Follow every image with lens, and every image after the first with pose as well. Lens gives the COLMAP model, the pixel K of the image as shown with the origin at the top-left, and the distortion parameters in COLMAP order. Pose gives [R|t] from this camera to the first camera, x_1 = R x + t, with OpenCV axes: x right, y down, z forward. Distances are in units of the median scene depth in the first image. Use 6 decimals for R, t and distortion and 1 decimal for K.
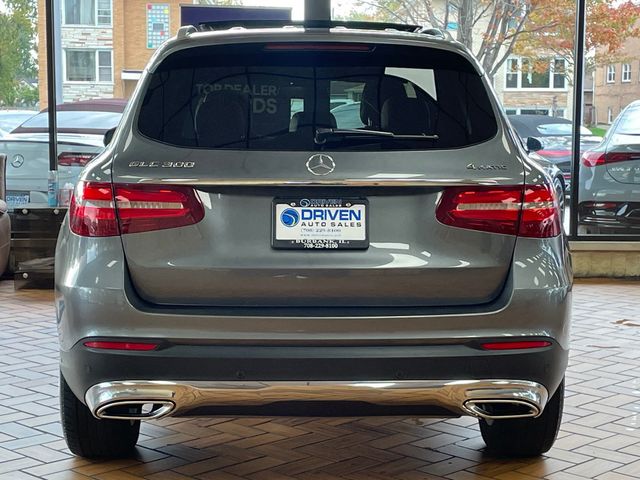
lens RADIAL K [[1266.1, 0, 319.4], [0, 1266.1, 240.2], [0, 0, 1]] dist [0.106830, 0.000000]
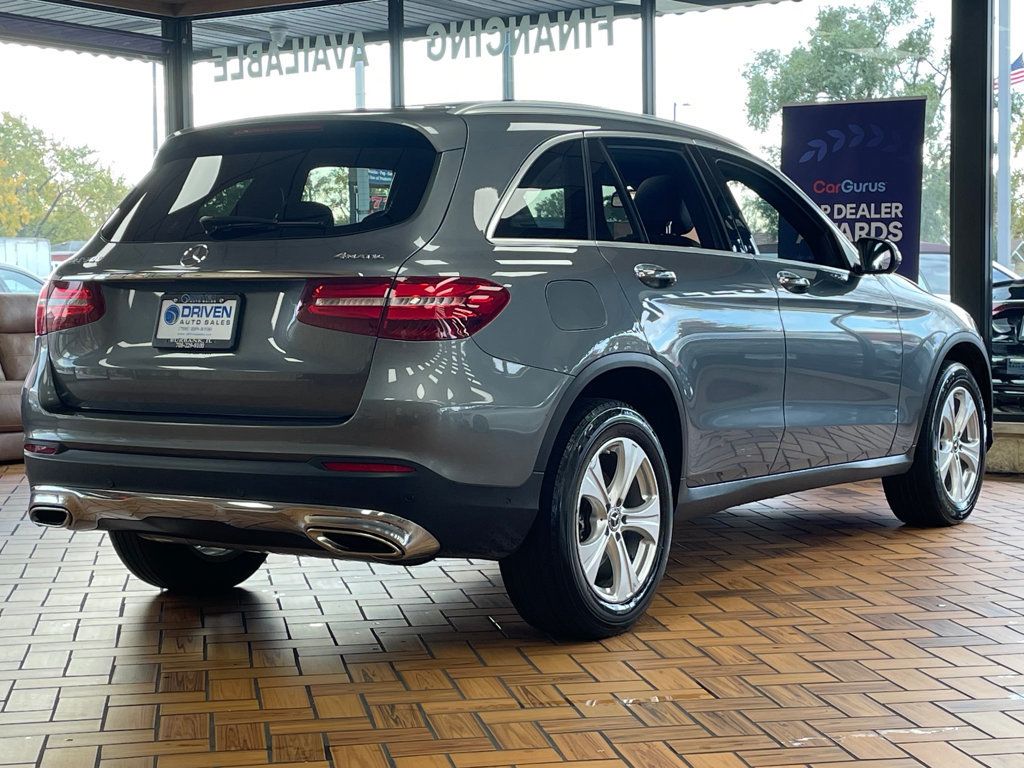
lens RADIAL K [[1788.1, 0, 512.8], [0, 1788.1, 382.3], [0, 0, 1]] dist [0.074501, 0.000000]
pose [[0.824057, 0.020719, -0.566128, 0.908377], [-0.047627, 0.998327, -0.032789, 0.061215], [0.564502, 0.053983, 0.823665, 0.079132]]
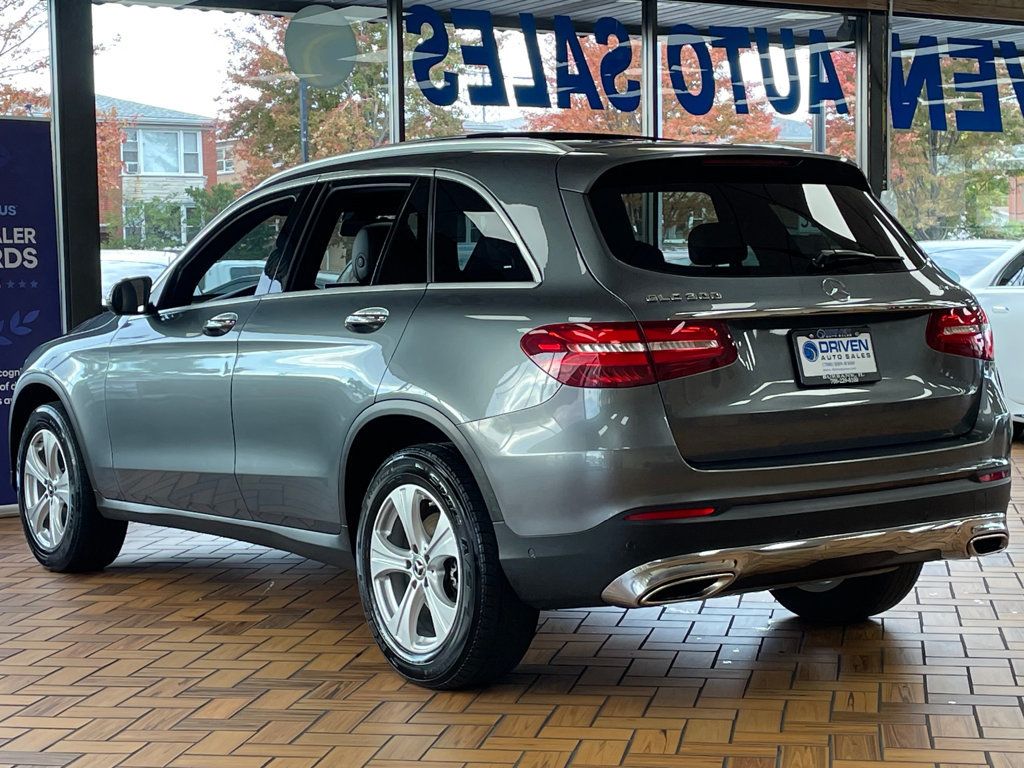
lens RADIAL K [[1849.2, 0, 511.8], [0, 1849.2, 384.8], [0, 0, 1]] dist [0.074702, 0.000000]
pose [[0.845232, -0.061596, 0.530838, -0.888521], [0.084965, 0.996189, -0.019693, 0.013209], [-0.527602, 0.061748, 0.847244, 0.013244]]
